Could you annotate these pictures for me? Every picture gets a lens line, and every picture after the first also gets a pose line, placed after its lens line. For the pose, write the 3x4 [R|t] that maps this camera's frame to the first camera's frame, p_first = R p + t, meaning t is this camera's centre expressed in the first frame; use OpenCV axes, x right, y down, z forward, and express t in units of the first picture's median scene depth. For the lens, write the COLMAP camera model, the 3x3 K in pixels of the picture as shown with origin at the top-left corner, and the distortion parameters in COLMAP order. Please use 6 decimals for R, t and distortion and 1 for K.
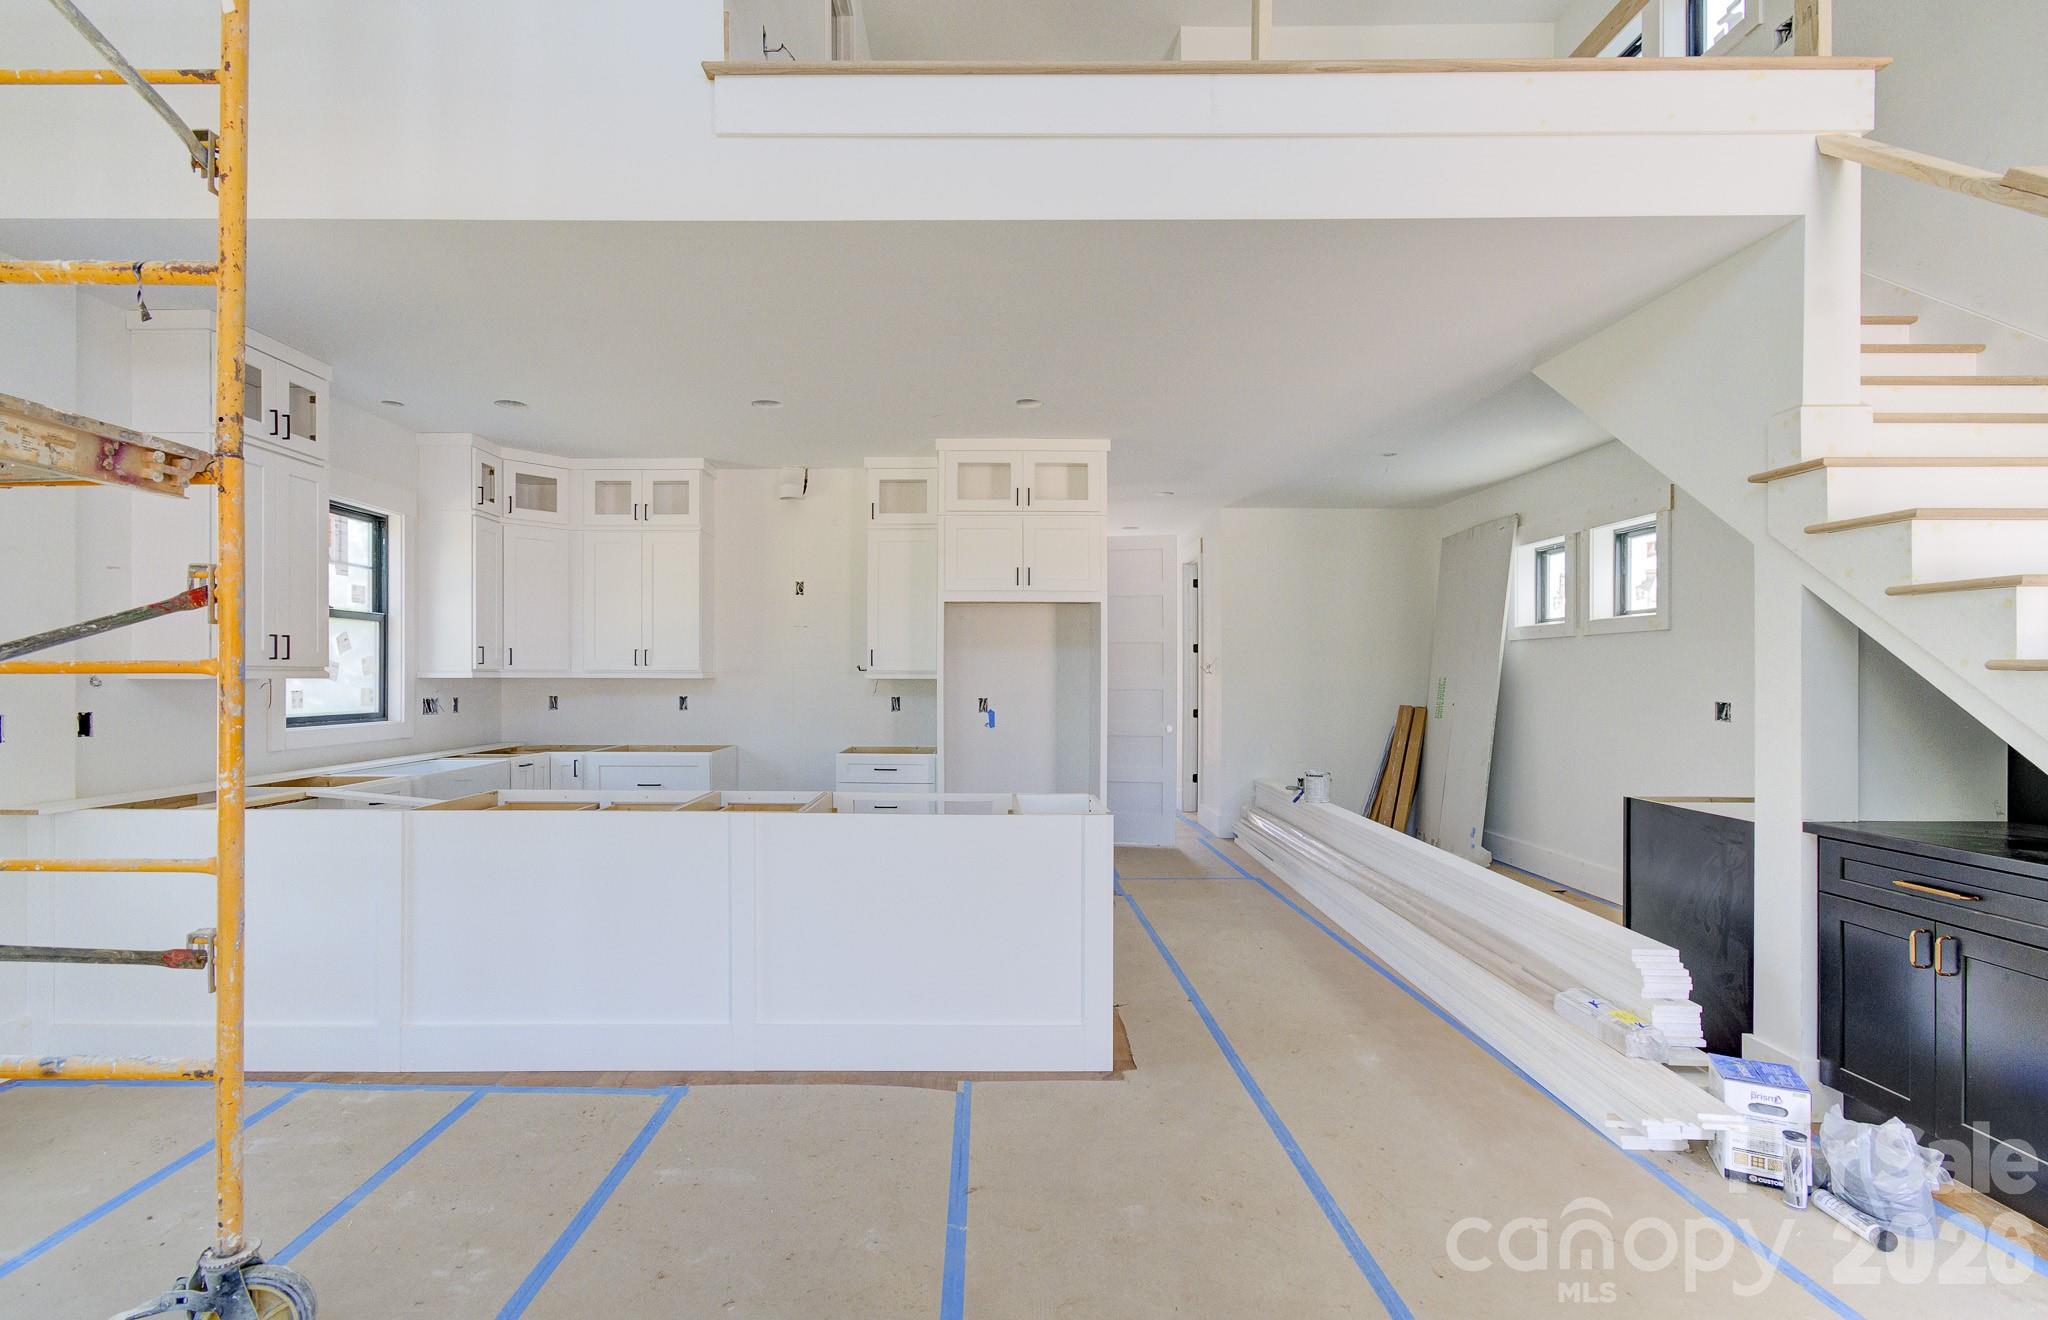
lens RADIAL K [[920.5, 0, 1020.6], [0, 920.5, 672.6], [0, 0, 1]] dist [0.005405, 0.003994]
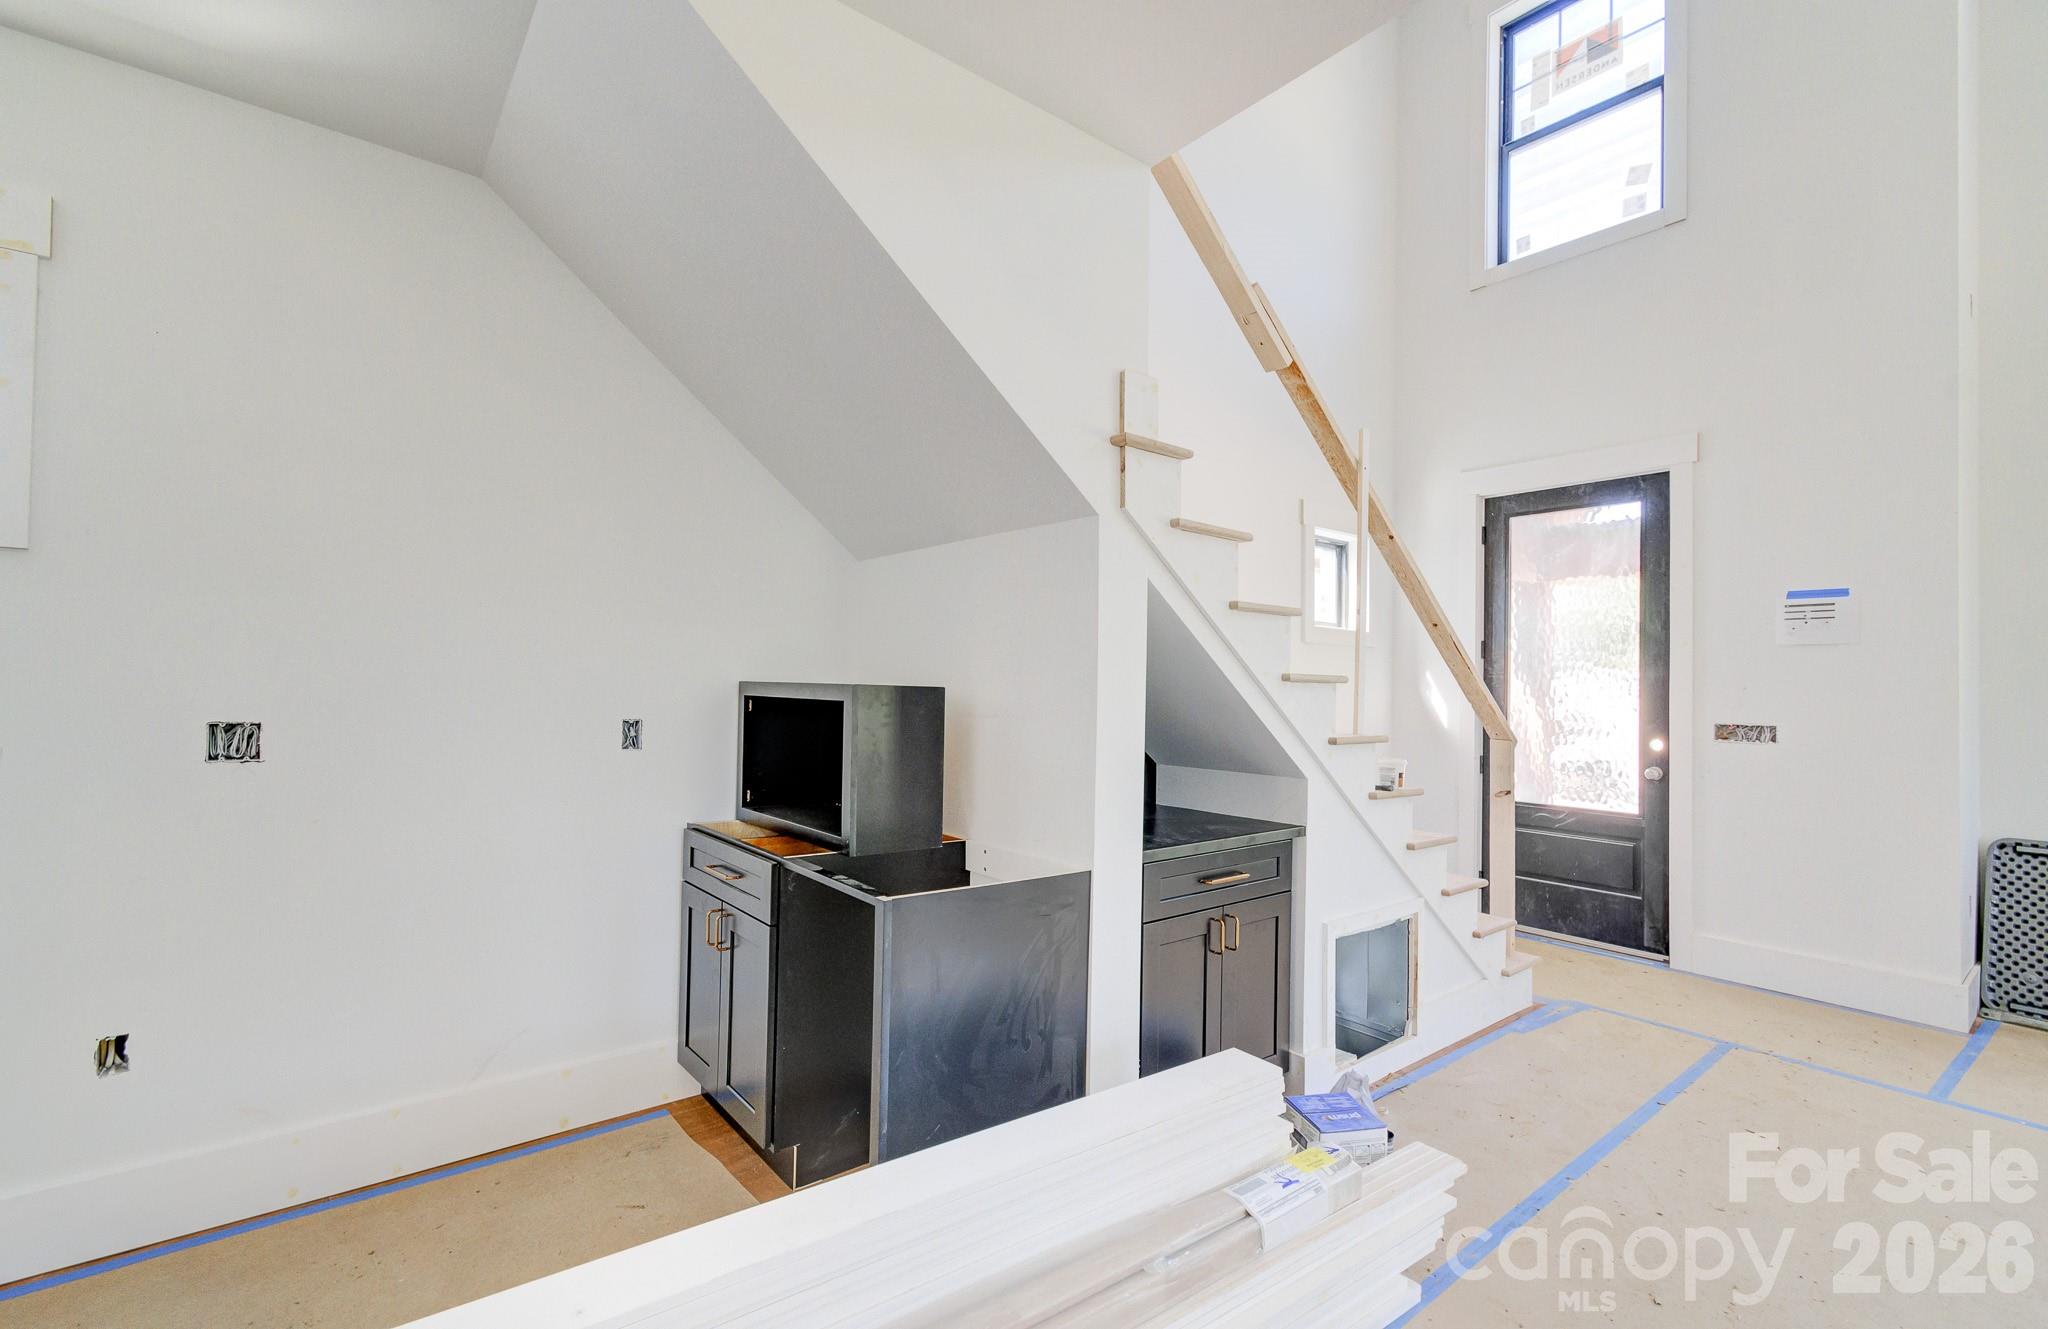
lens RADIAL K [[907.4, 0, 1003.6], [0, 907.4, 664.8], [0, 0, 1]] dist [0.011532, -0.003899]
pose [[-0.606595, 0.003969, 0.795001, 0.221896], [-0.019360, 0.999617, -0.019762, 0.007134], [-0.794775, -0.027379, -0.606286, 1.513554]]
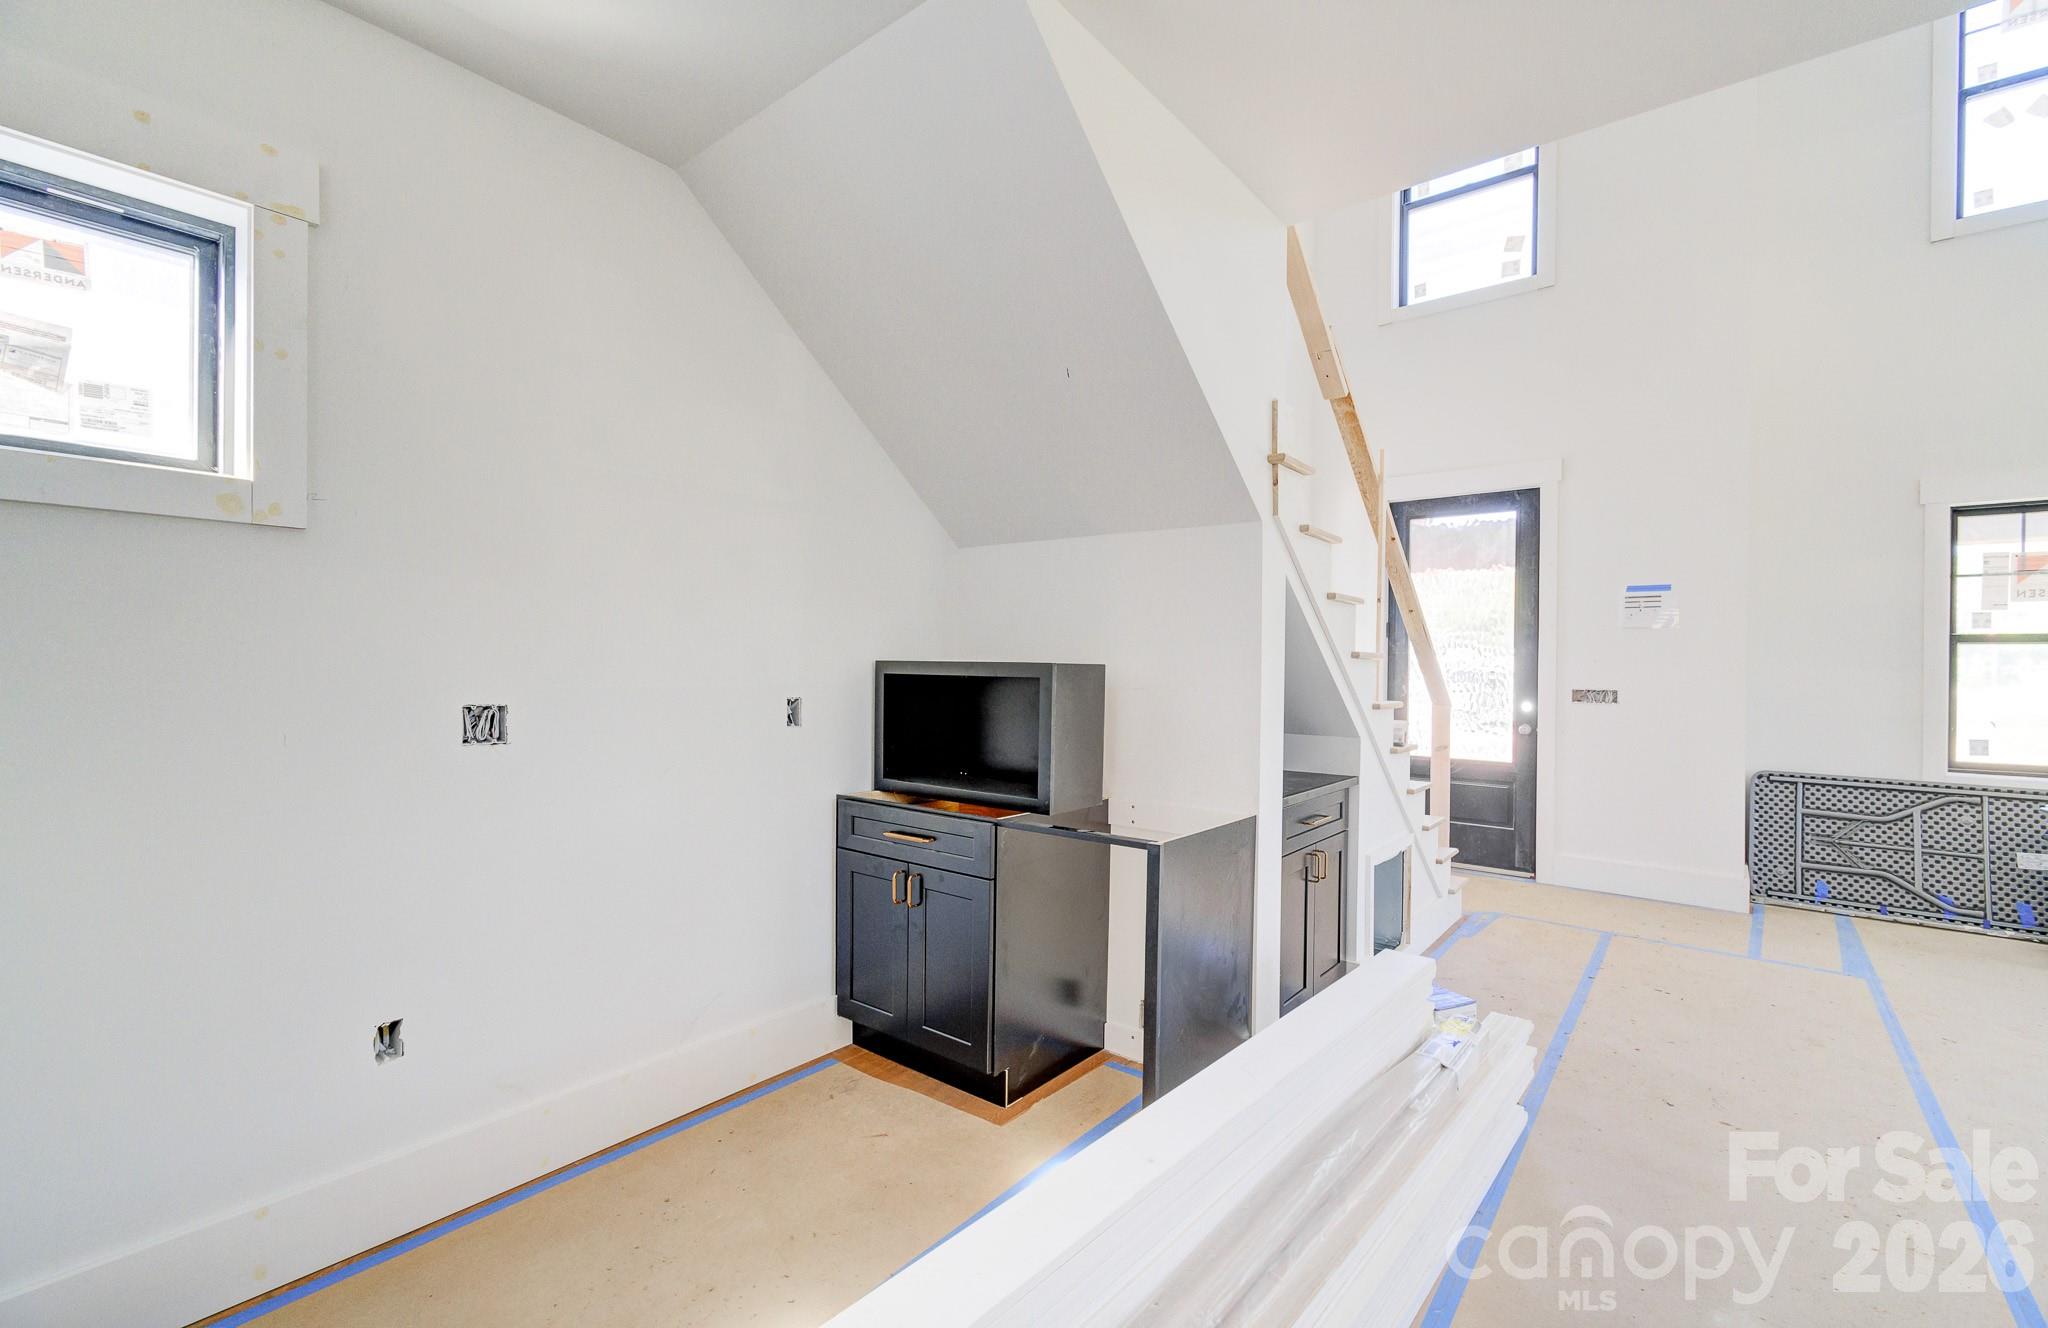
lens RADIAL K [[907.4, 0, 1004.6], [0, 907.4, 661.9], [0, 0, 1]] dist [0.011532, -0.003899]
pose [[-0.770018, -0.008249, 0.637969, 0.393383], [-0.012460, 0.999920, -0.002111, 0.012793], [-0.637901, -0.009574, -0.770059, 1.864502]]
